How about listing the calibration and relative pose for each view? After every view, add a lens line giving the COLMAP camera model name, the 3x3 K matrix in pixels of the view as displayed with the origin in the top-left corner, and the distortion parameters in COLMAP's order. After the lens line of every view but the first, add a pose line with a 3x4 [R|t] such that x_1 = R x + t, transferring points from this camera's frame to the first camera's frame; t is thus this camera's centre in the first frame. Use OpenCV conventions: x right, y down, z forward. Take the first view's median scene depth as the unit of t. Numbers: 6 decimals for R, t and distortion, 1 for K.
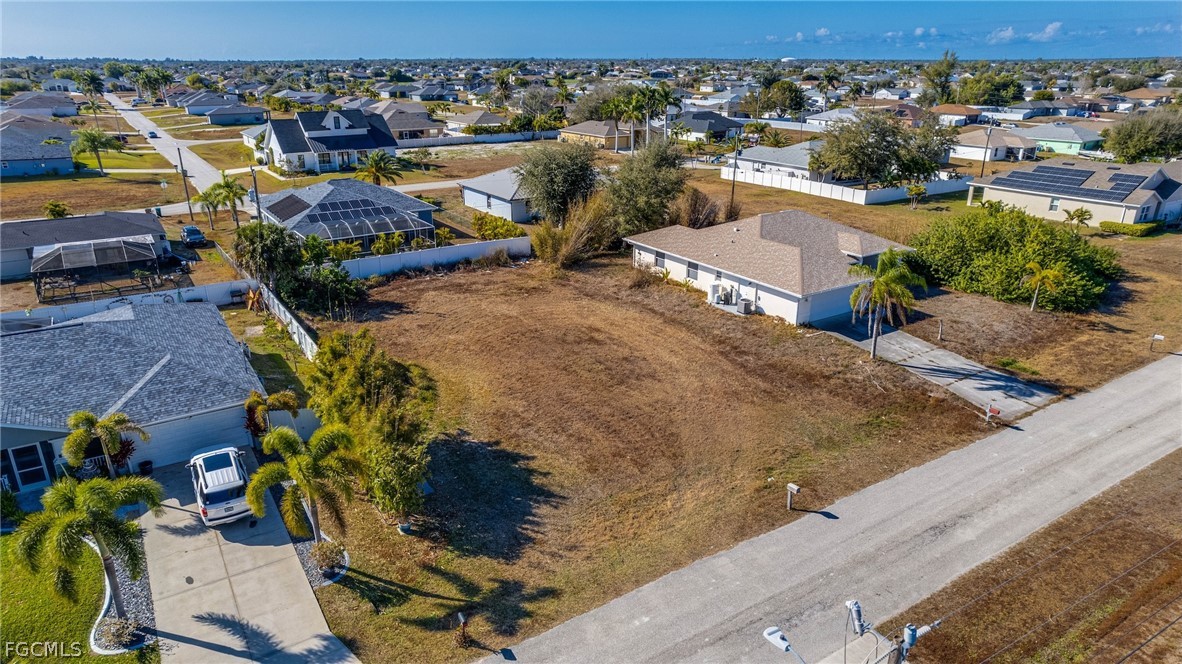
lens RADIAL K [[764.7, 0, 573.6], [0, 764.7, 331.9], [0, 0, 1]] dist [-0.025527, 0.005702]
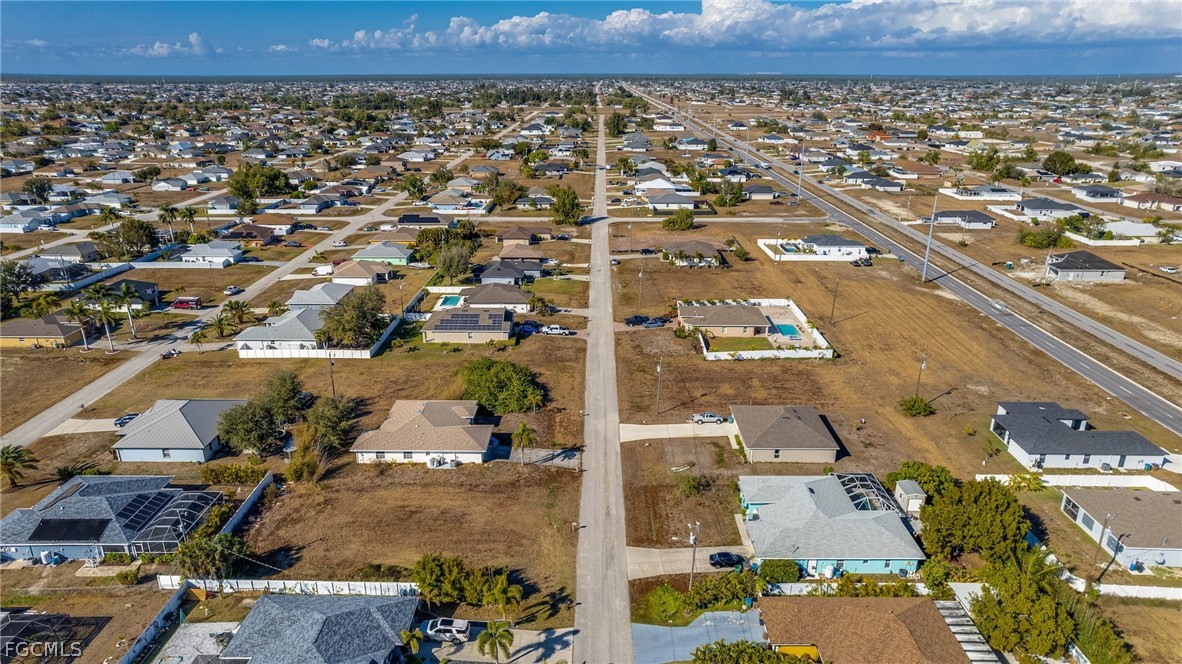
lens RADIAL K [[767.3, 0, 595.1], [0, 767.3, 335.6], [0, 0, 1]] dist [-0.051977, 0.082307]
pose [[0.534514, -0.280938, 0.797100, -1.093848], [0.283498, 0.948092, 0.144048, -0.535725], [-0.796193, 0.148981, 0.586414, -0.562929]]
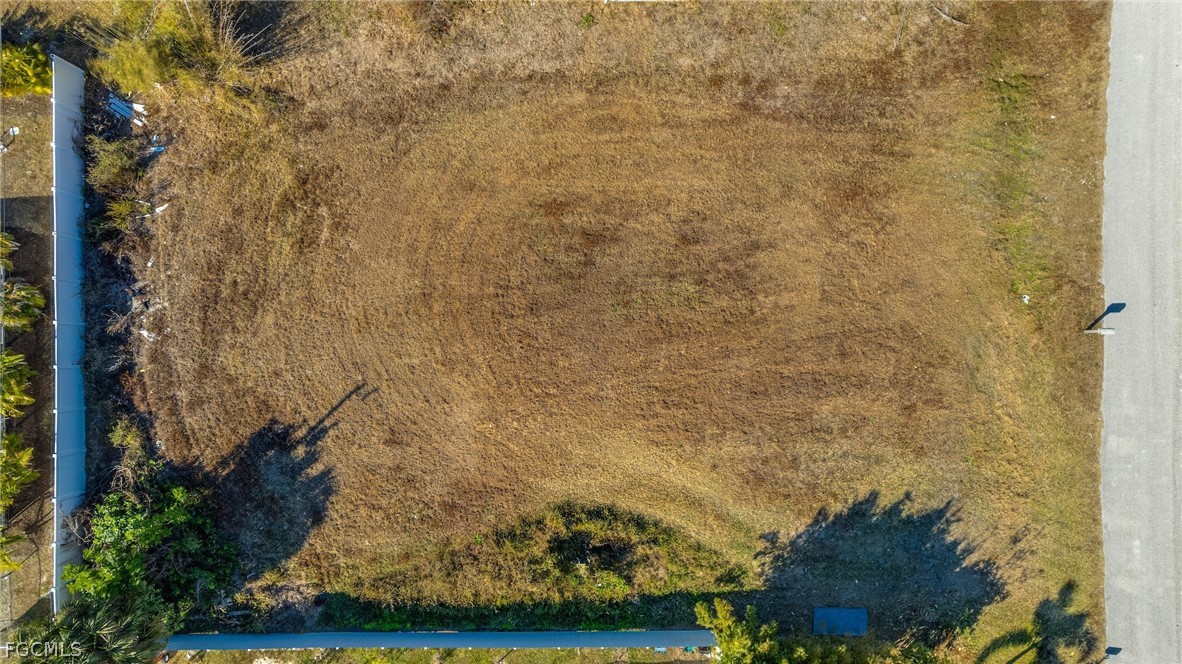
lens RADIAL K [[767.3, 0, 595.1], [0, 767.3, 335.6], [0, 0, 1]] dist [-0.051977, 0.082307]
pose [[0.525183, -0.850988, -0.001660, -0.040421], [0.283066, 0.172853, 0.943396, -0.541978], [-0.802532, -0.495925, 0.331665, 0.694530]]
